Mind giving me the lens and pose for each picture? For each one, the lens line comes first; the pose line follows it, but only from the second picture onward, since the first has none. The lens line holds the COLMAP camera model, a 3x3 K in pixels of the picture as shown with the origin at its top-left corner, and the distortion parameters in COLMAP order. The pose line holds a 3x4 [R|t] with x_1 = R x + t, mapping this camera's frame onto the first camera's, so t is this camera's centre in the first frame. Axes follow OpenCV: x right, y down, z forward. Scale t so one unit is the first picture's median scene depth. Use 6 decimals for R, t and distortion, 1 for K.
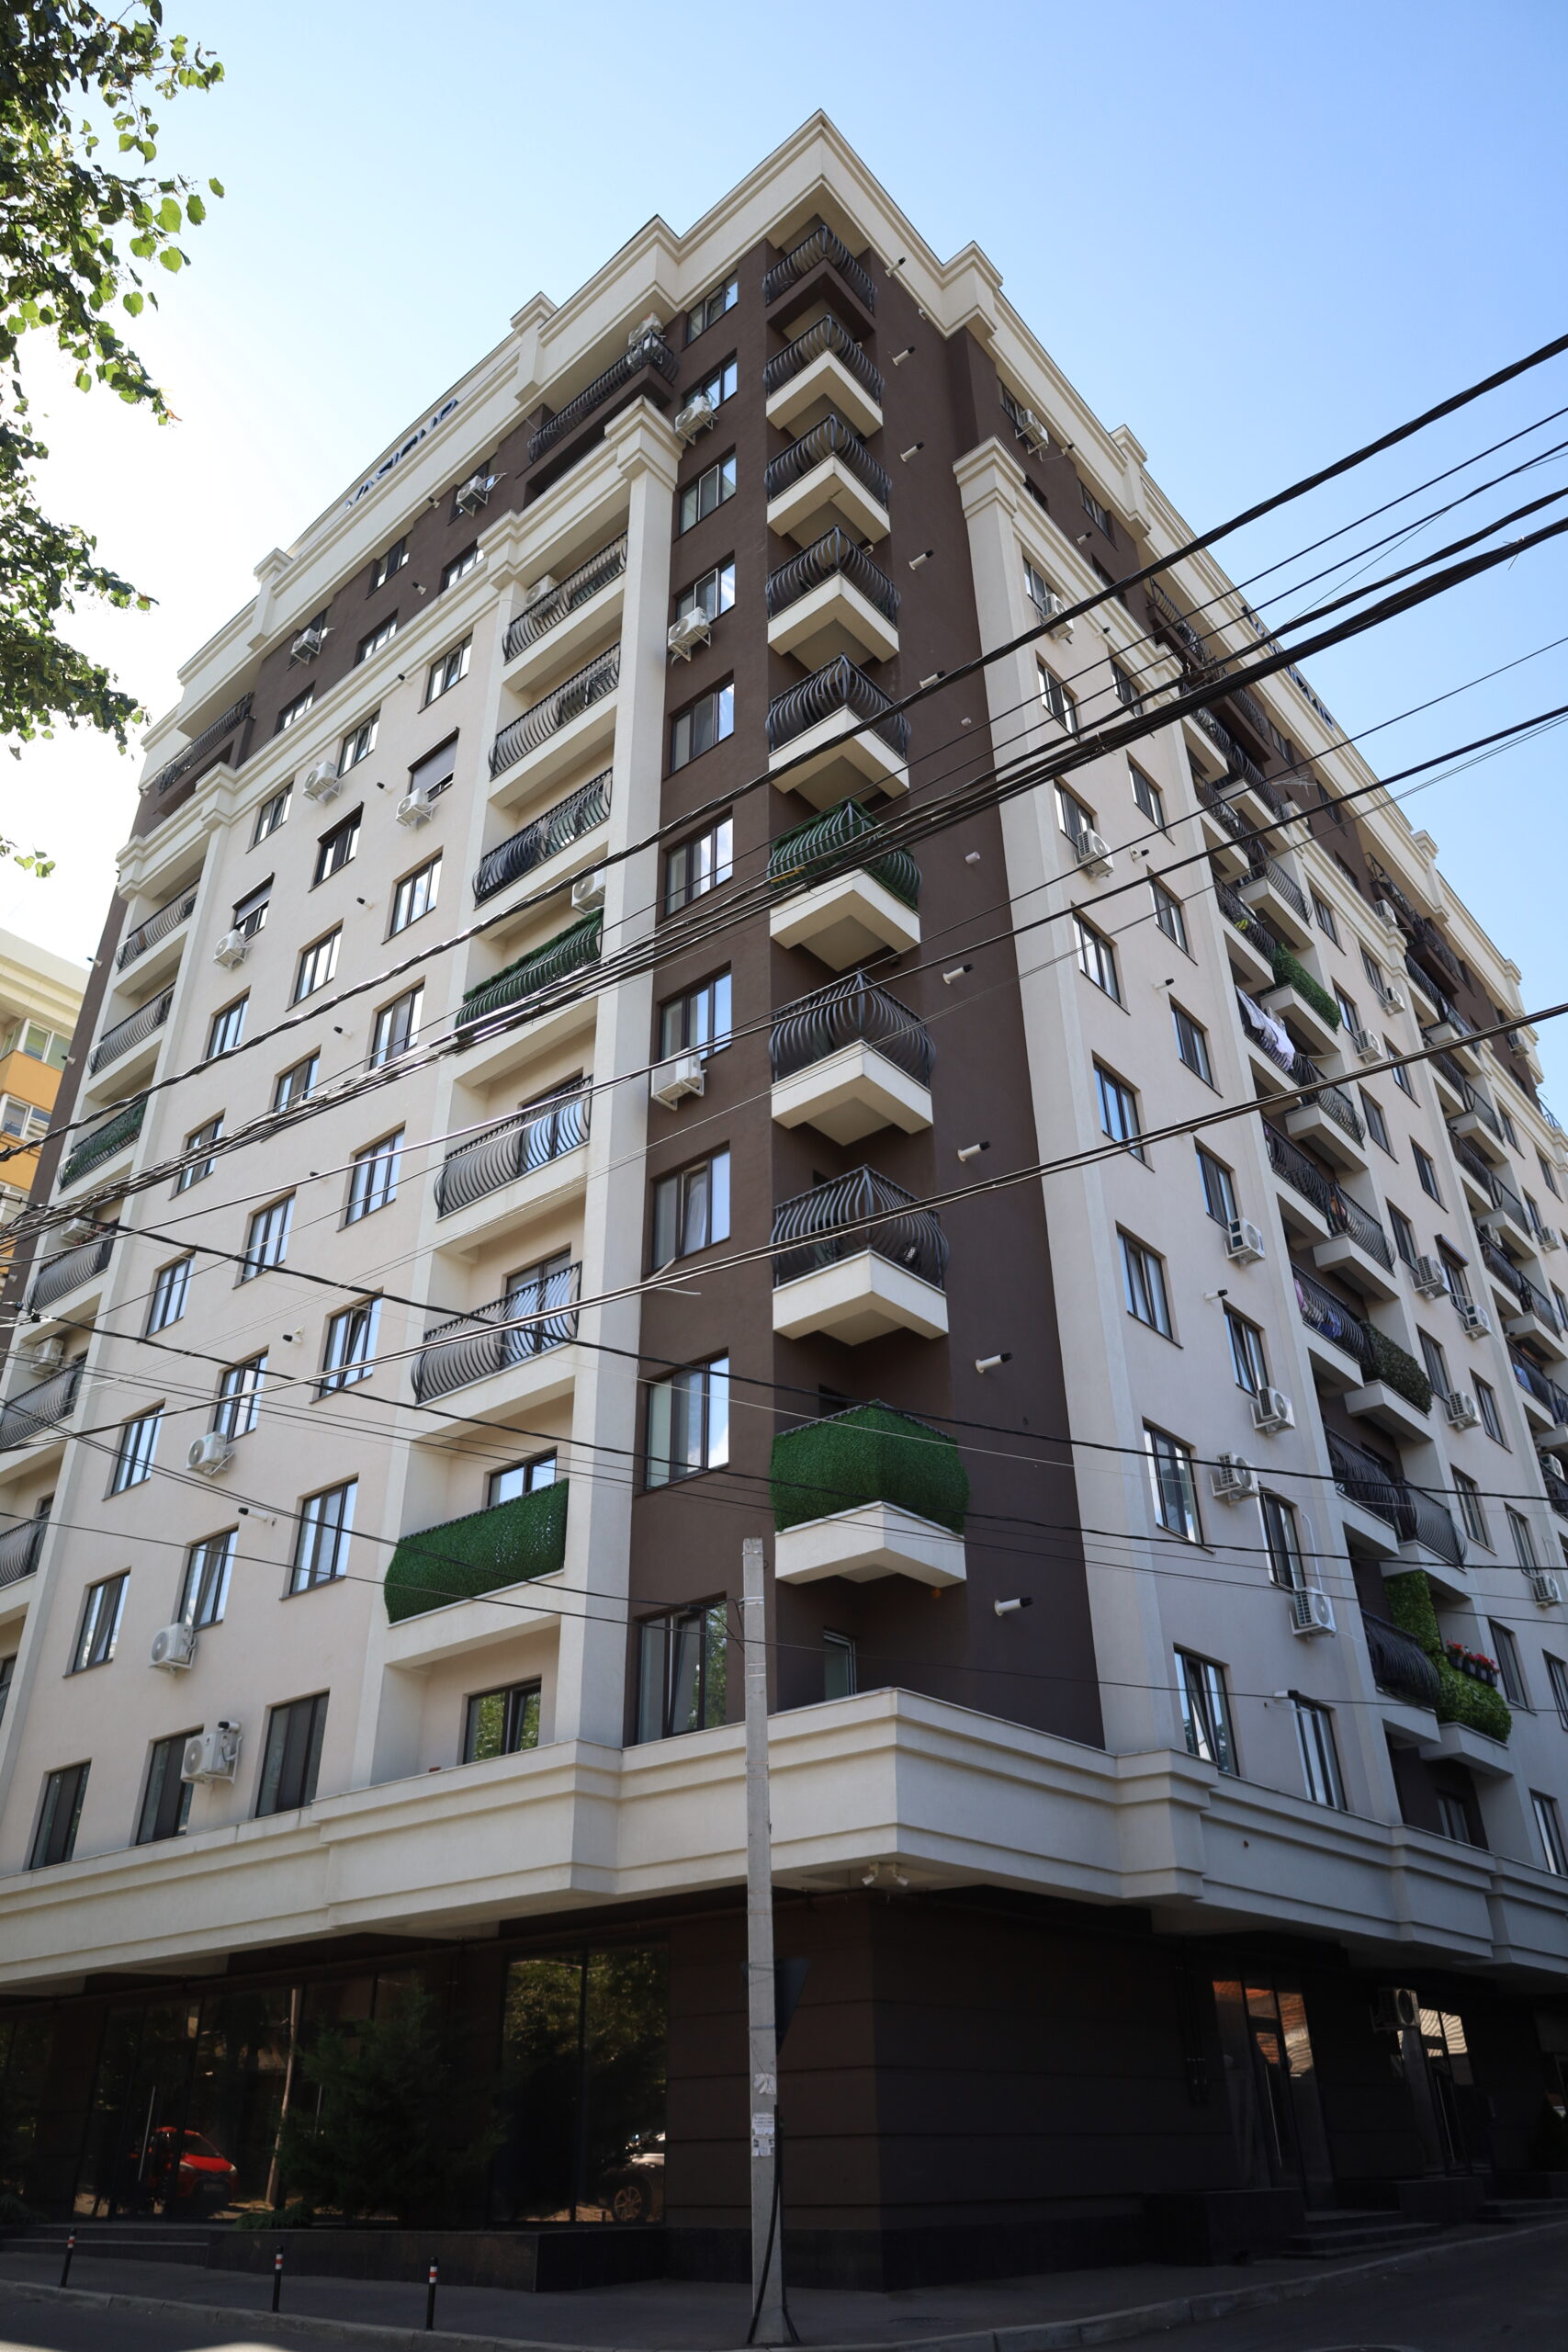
lens RADIAL K [[1592.0, 0, 784.0], [0, 1592.0, 1176.0], [0, 0, 1]] dist [-0.001004, -0.001022]
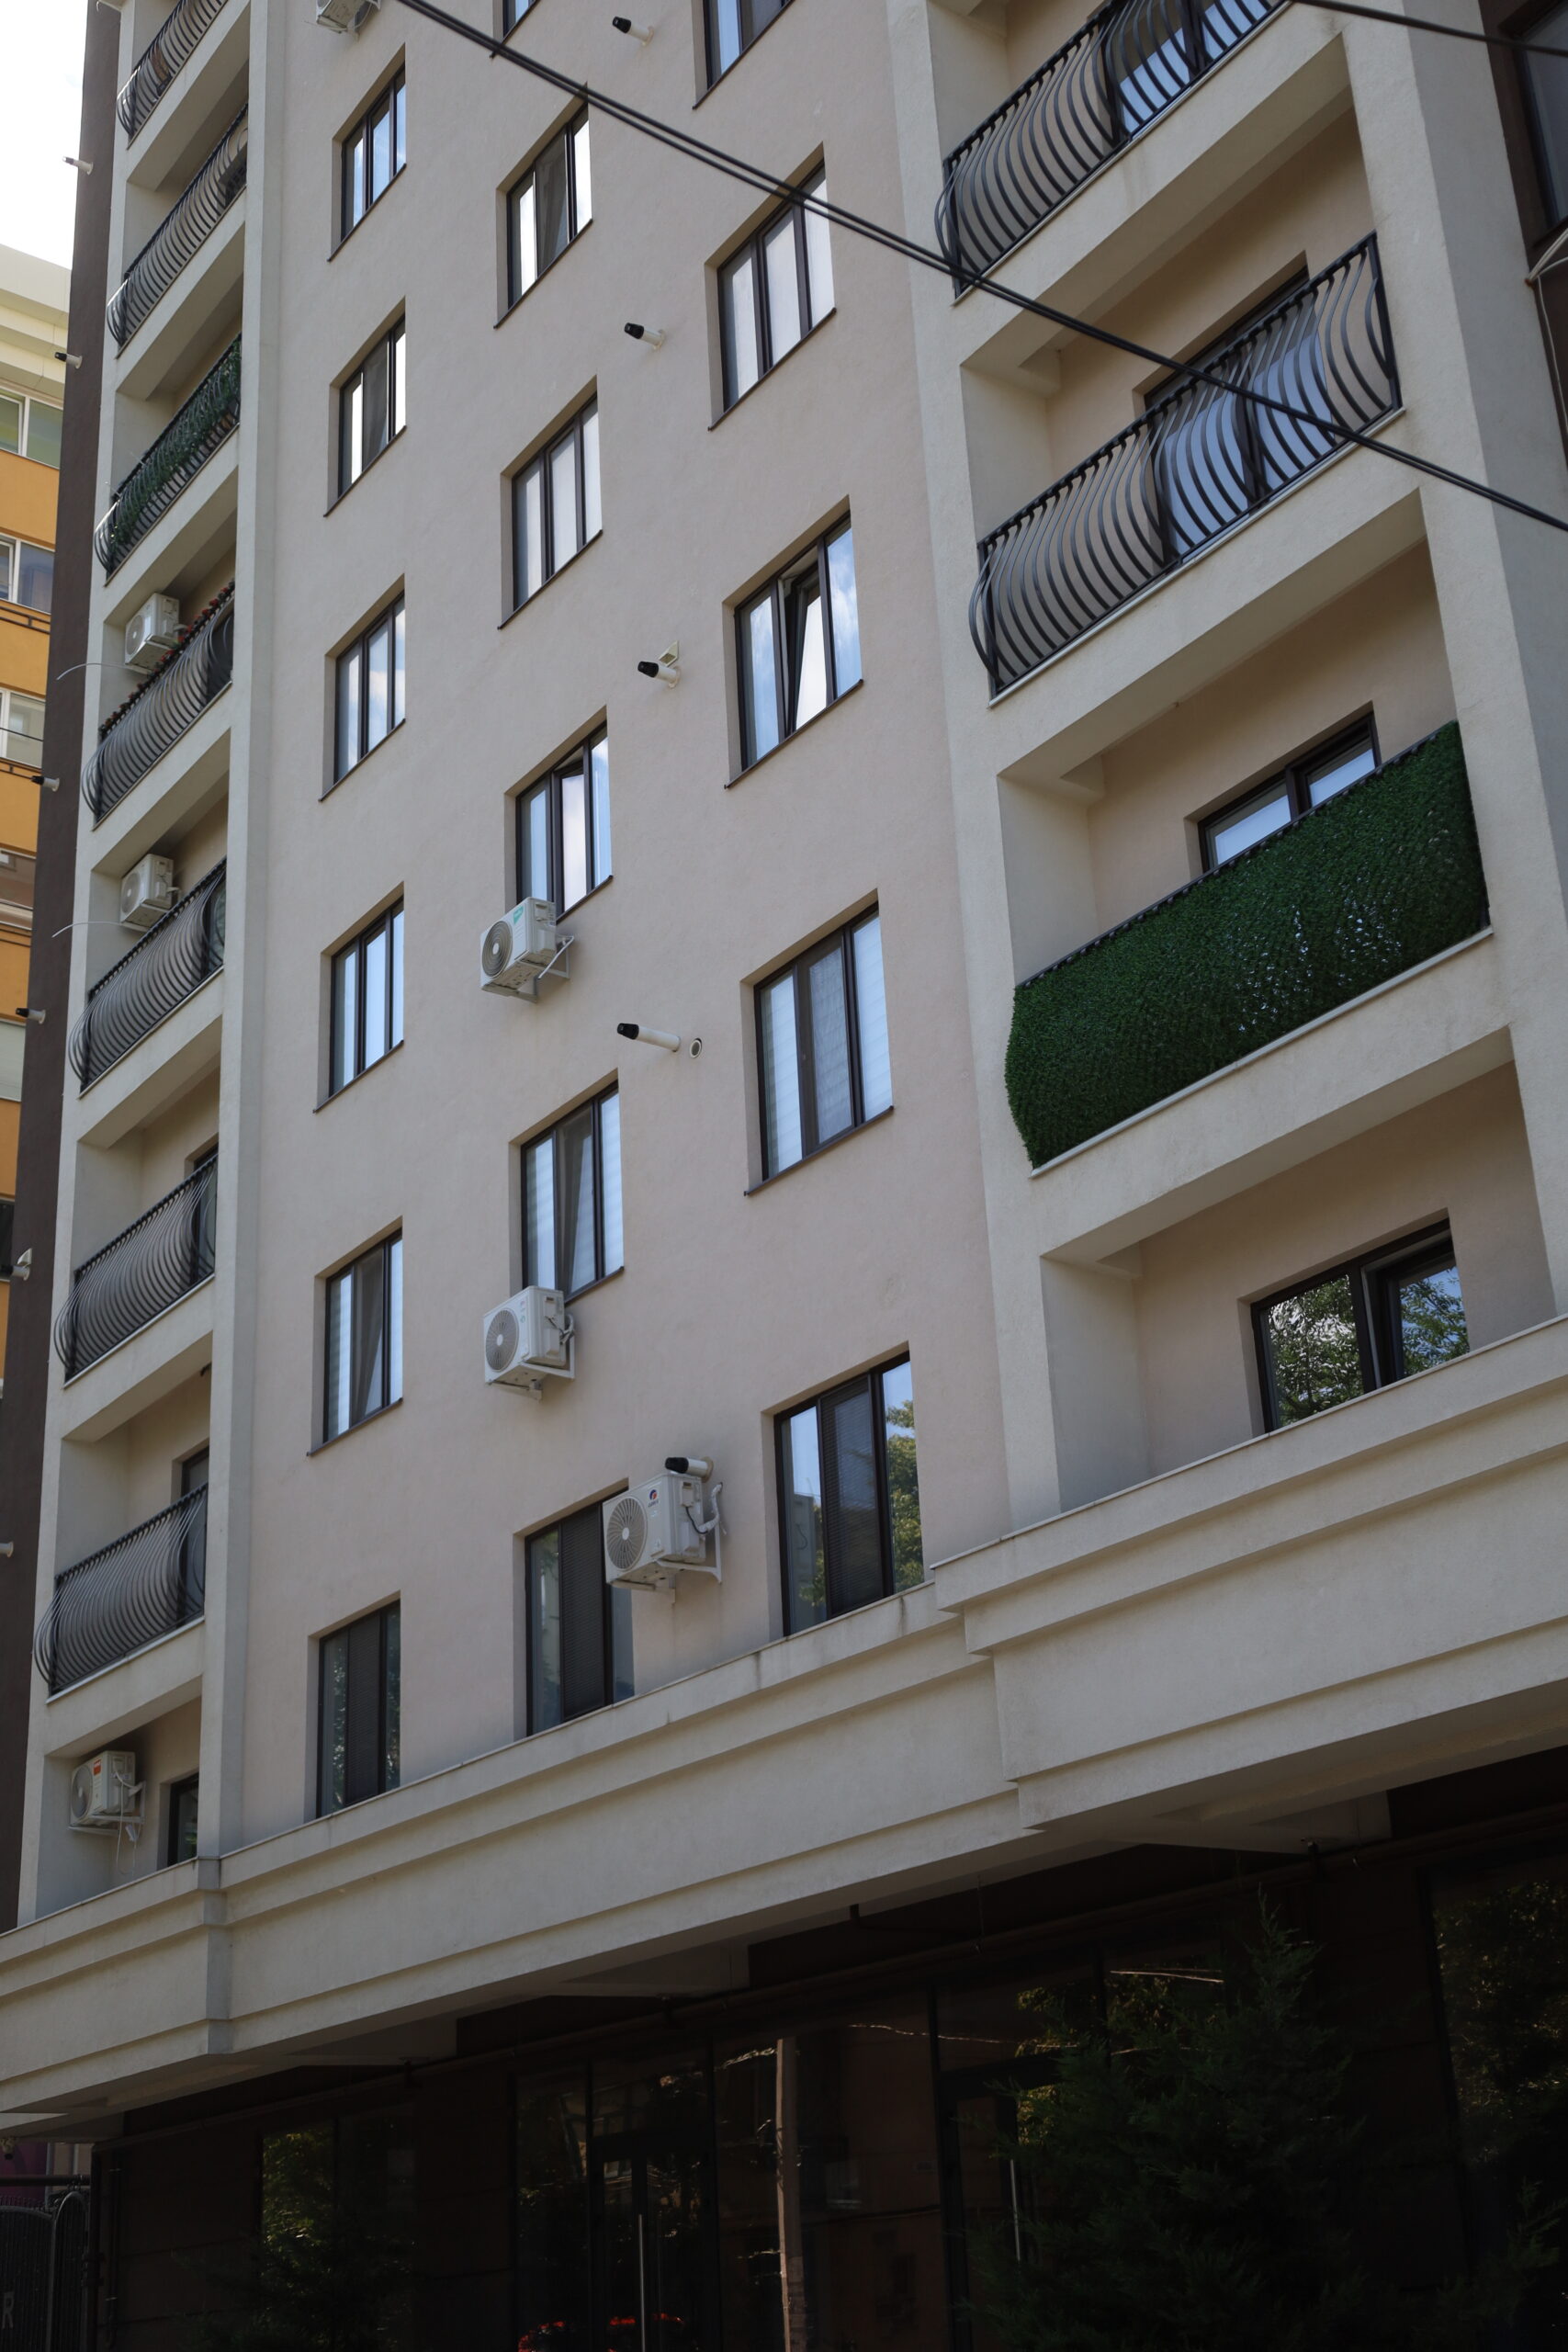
lens RADIAL K [[2869.6, 0, 784.0], [0, 2869.6, 1176.0], [0, 0, 1]] dist [0.030596, 0.031667]
pose [[0.971847, -0.119525, -0.203043, -0.142406], [0.150729, 0.977752, 0.145880, 0.145934], [0.181089, -0.172377, 0.968242, 0.218402]]
